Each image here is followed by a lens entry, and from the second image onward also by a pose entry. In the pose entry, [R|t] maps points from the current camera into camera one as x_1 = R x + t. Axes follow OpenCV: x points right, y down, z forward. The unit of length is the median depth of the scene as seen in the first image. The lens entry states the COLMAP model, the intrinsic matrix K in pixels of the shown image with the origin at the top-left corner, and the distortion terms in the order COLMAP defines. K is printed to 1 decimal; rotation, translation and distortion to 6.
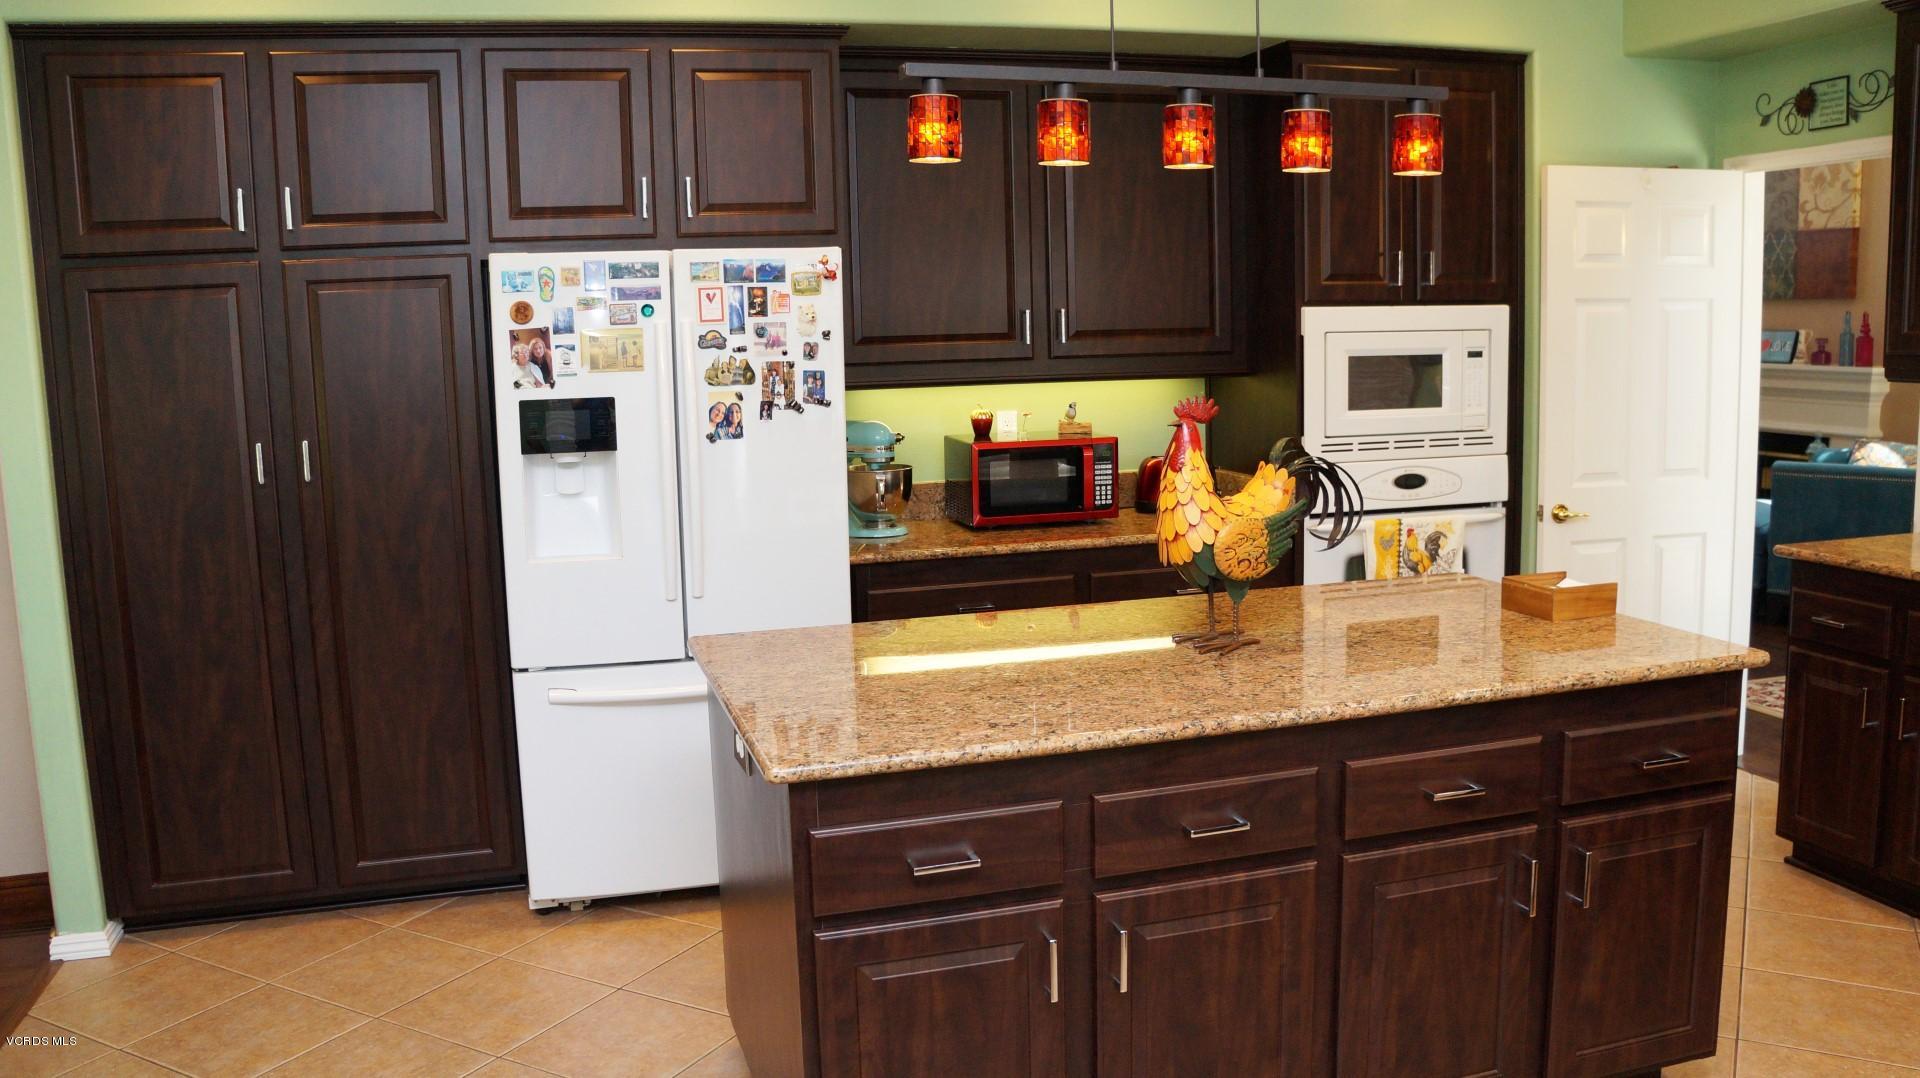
lens RADIAL K [[1530.7, 0, 966.1], [0, 1530.7, 531.9], [0, 0, 1]] dist [-0.188228, 0.135091]
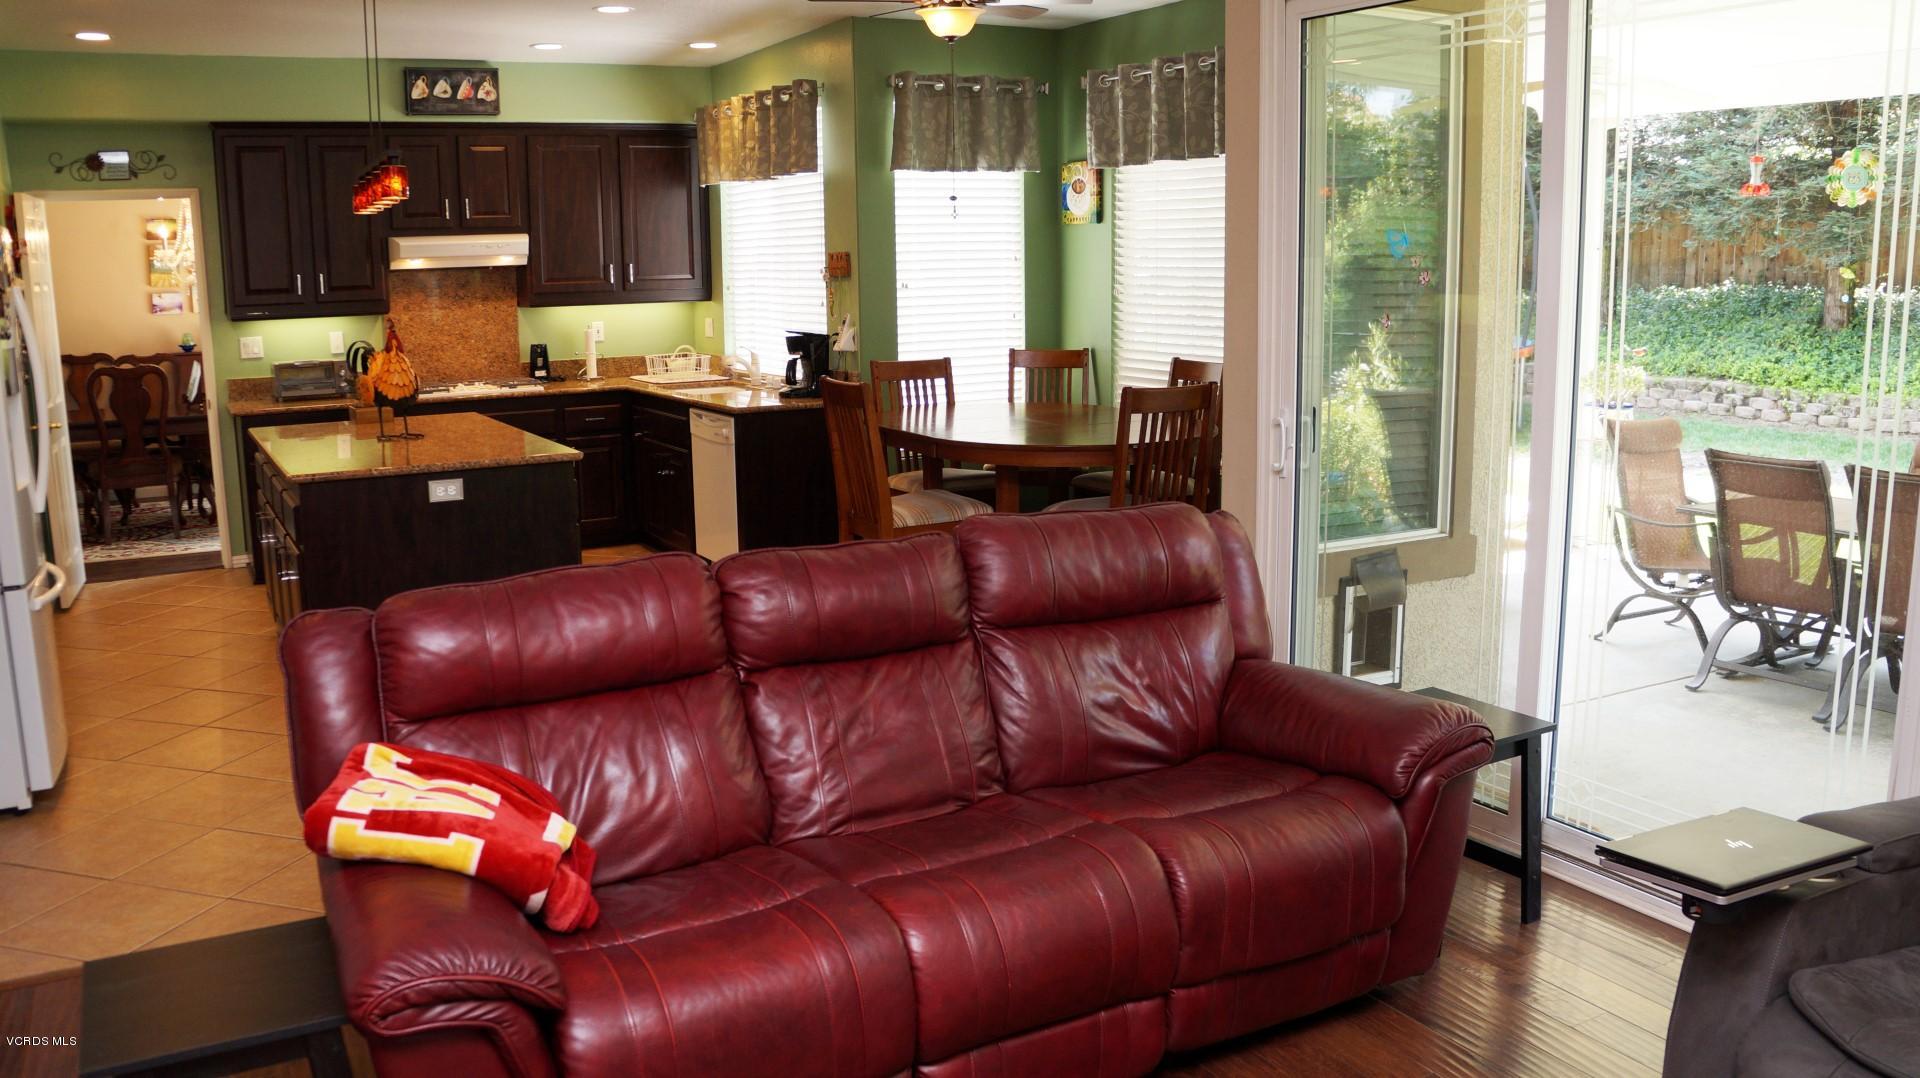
lens RADIAL K [[1541.2, 0, 964.2], [0, 1541.2, 533.6], [0, 0, 1]] dist [-0.188802, 0.136467]
pose [[-0.213732, -0.145625, 0.965977, -1.496705], [0.155932, 0.971063, 0.180893, -0.036132], [-0.964367, 0.189290, -0.184839, 0.493921]]
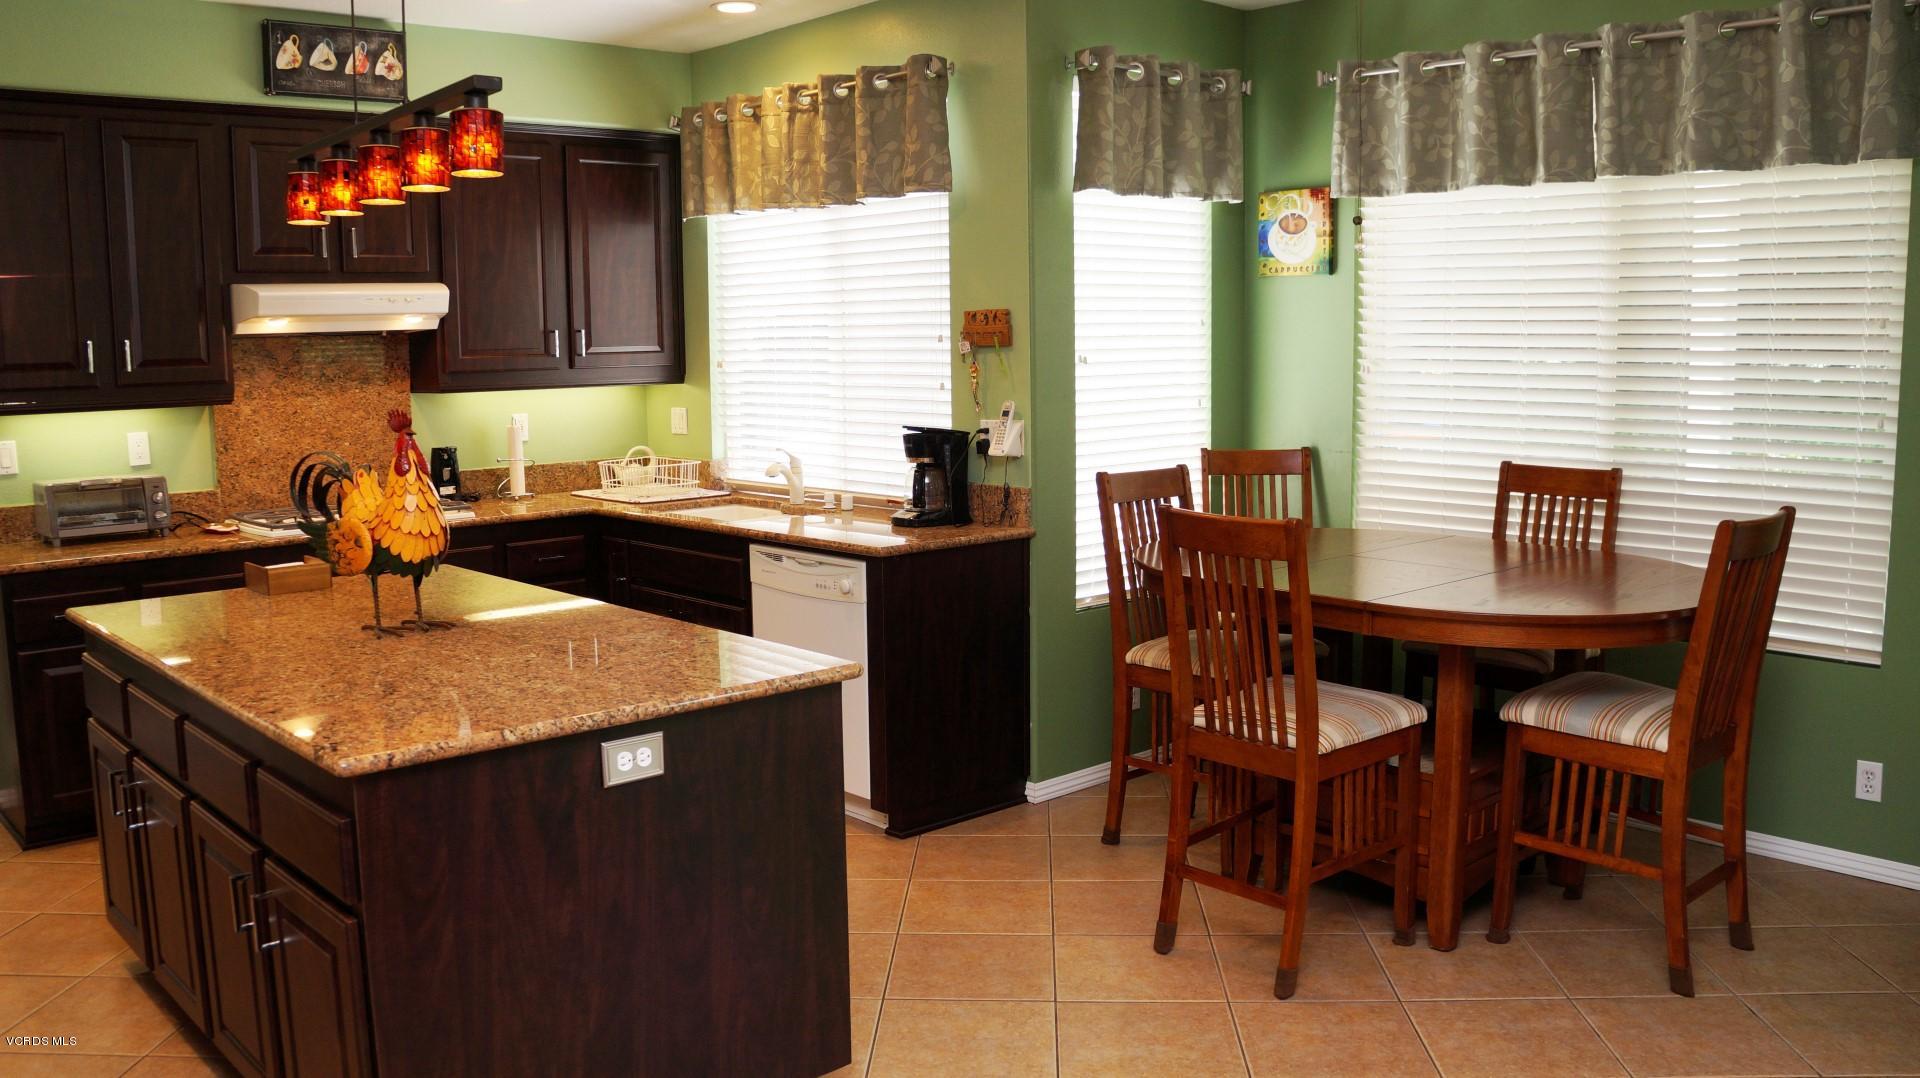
lens RADIAL K [[1530.7, 0, 966.1], [0, 1530.7, 531.9], [0, 0, 1]] dist [-0.188228, 0.135091]
pose [[-0.439235, -0.084088, 0.894428, -0.745667], [0.149322, 0.974927, 0.164985, -0.087082], [-0.885875, 0.206025, -0.415666, 0.807425]]
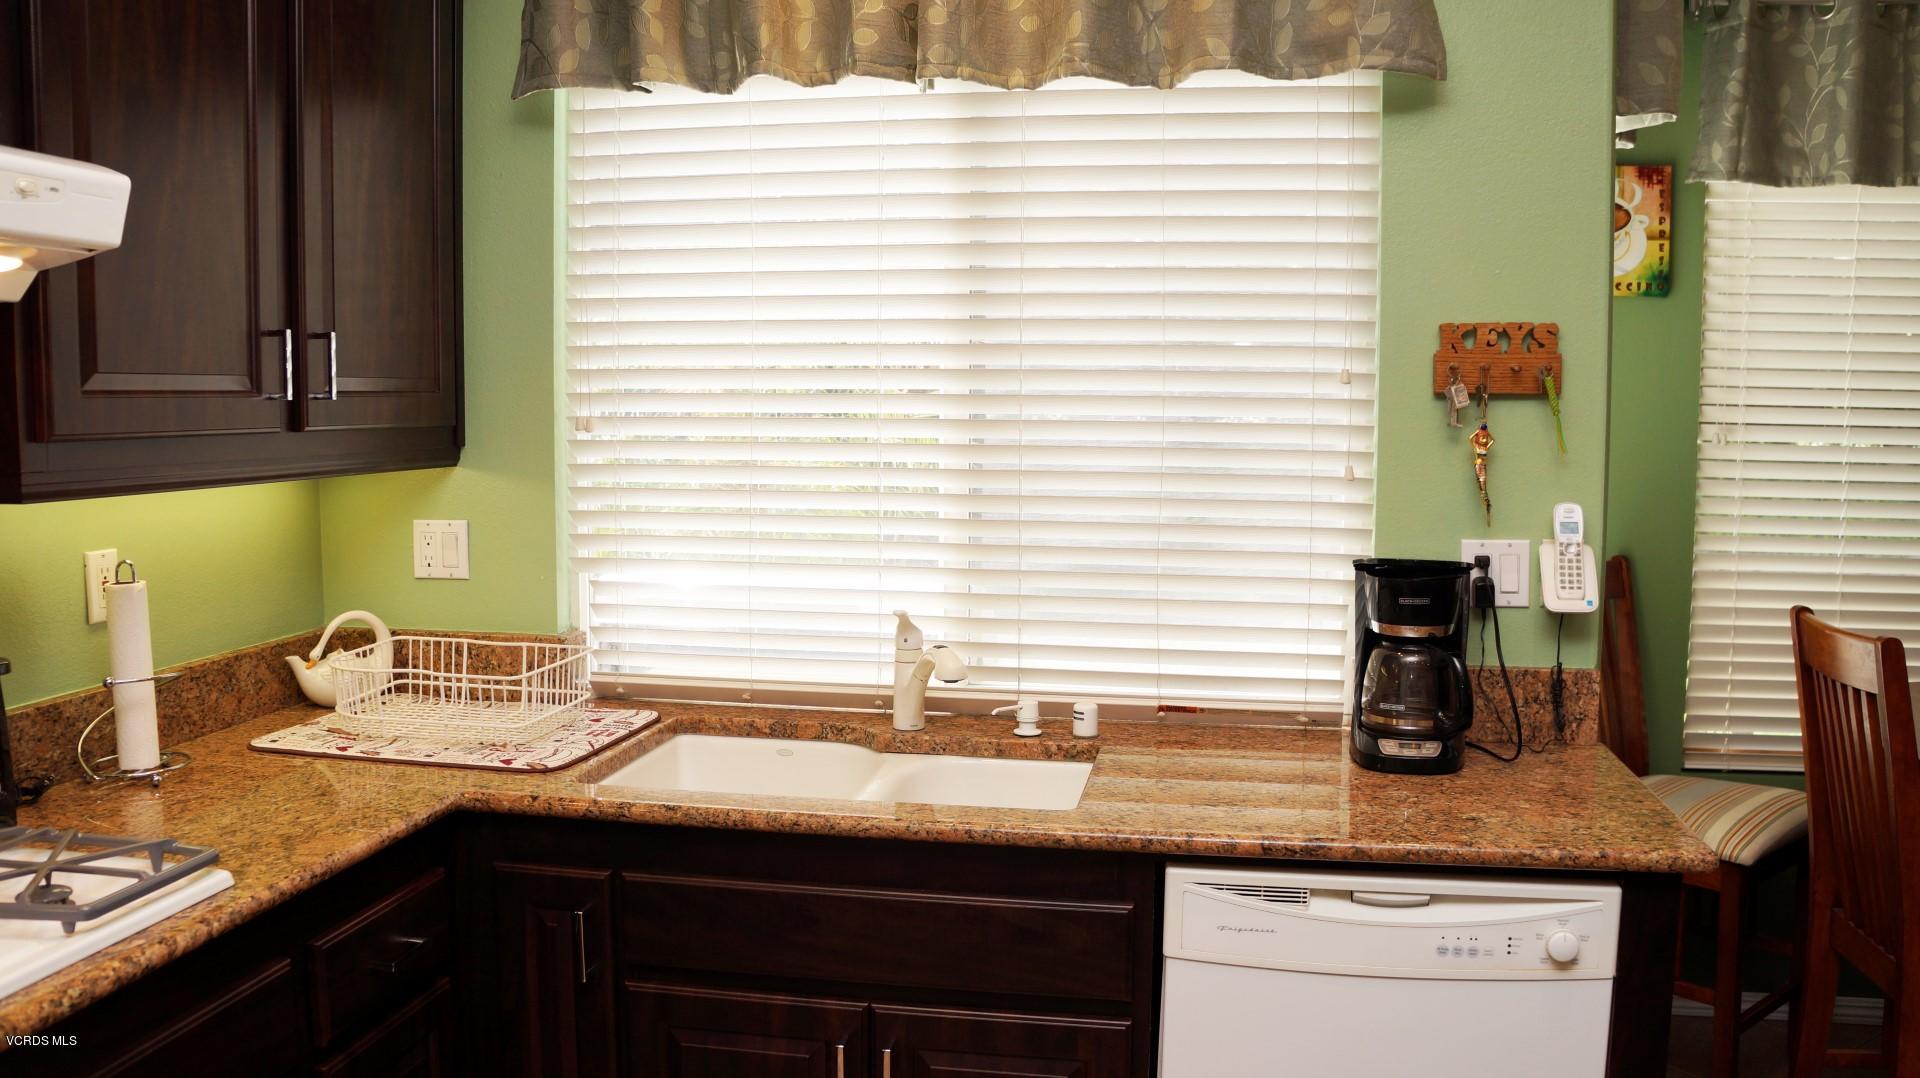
lens RADIAL K [[1530.7, 0, 966.1], [0, 1530.7, 531.9], [0, 0, 1]] dist [-0.188228, 0.135091]
pose [[-0.891797, -0.020004, 0.451994, 0.301286], [0.079528, 0.976537, 0.200129, -0.112769], [-0.445392, 0.214420, -0.869281, 0.891007]]
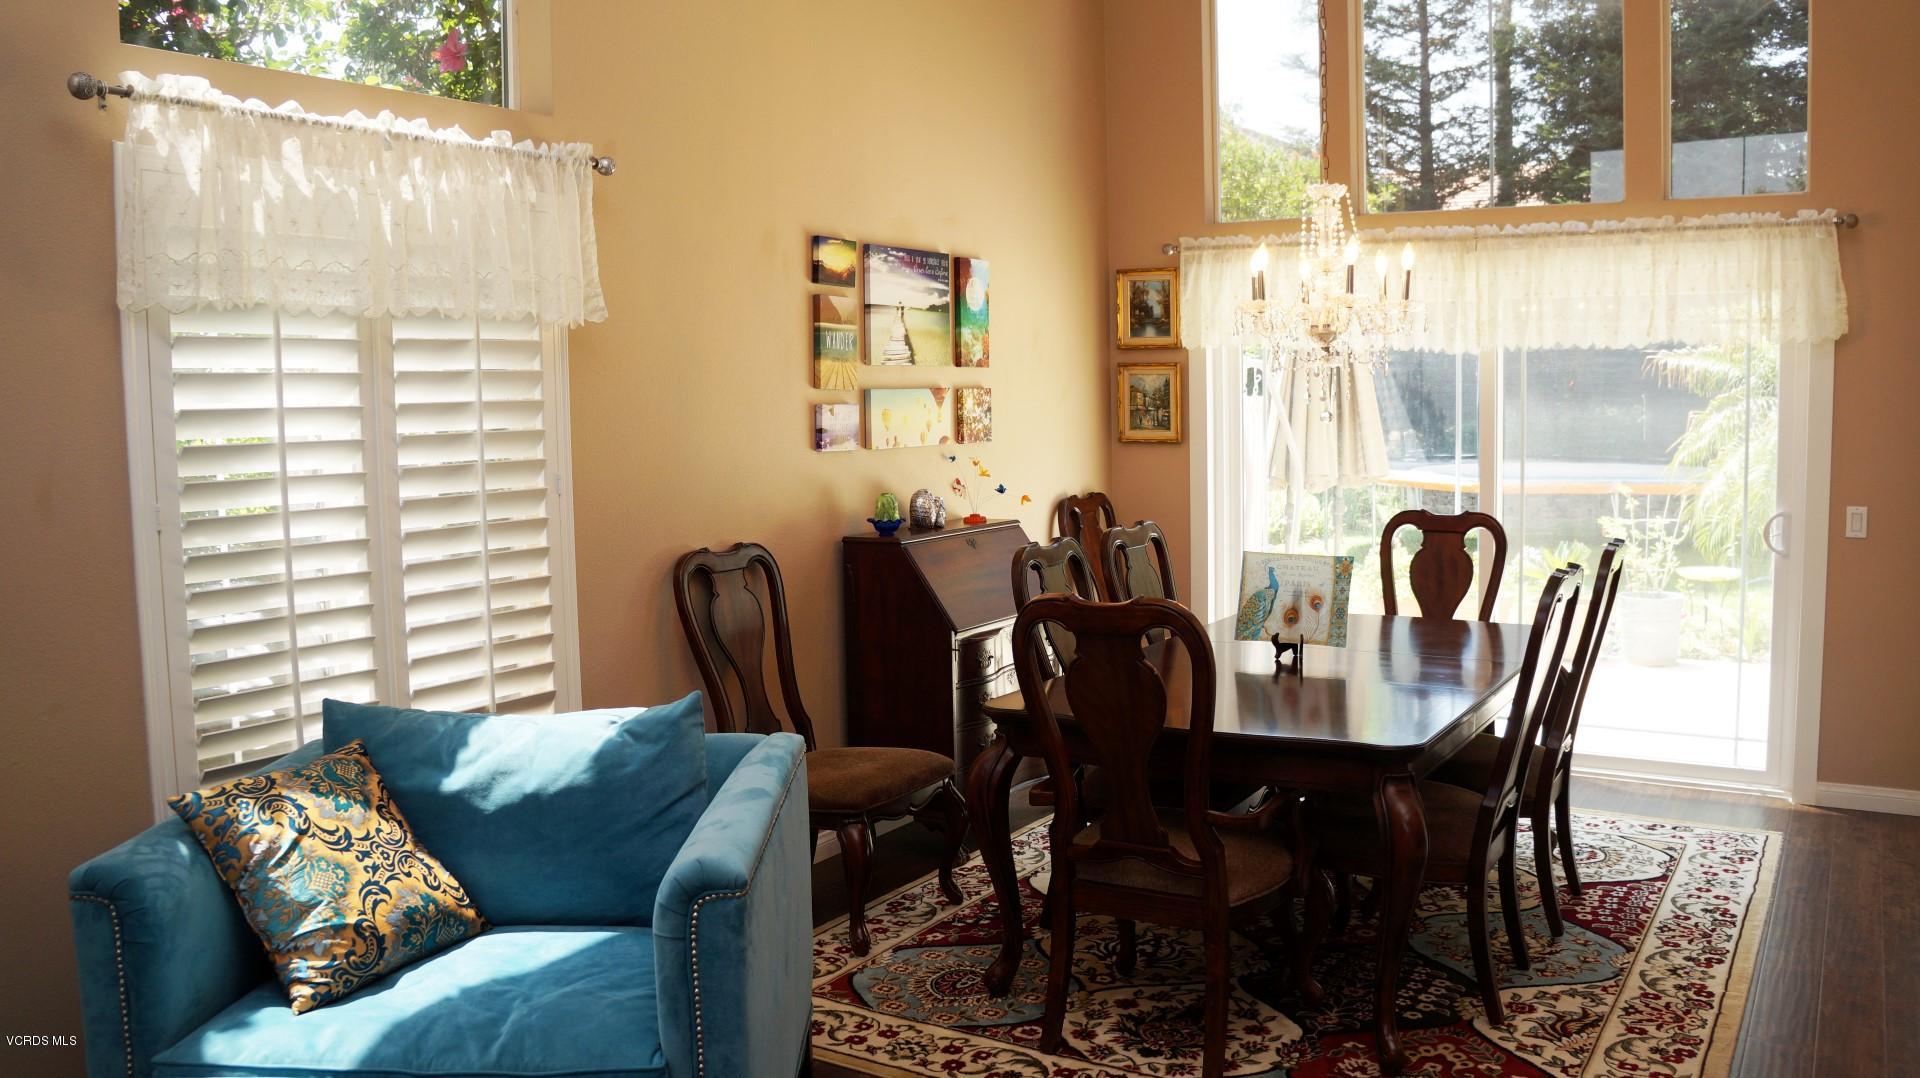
lens RADIAL K [[1530.7, 0, 966.1], [0, 1530.7, 531.9], [0, 0, 1]] dist [-0.188228, 0.135091]
pose [[-0.664104, -0.035202, 0.746811, 0.500871], [0.134710, 0.976909, 0.165840, -0.297954], [-0.735404, 0.210738, -0.644027, 2.087070]]
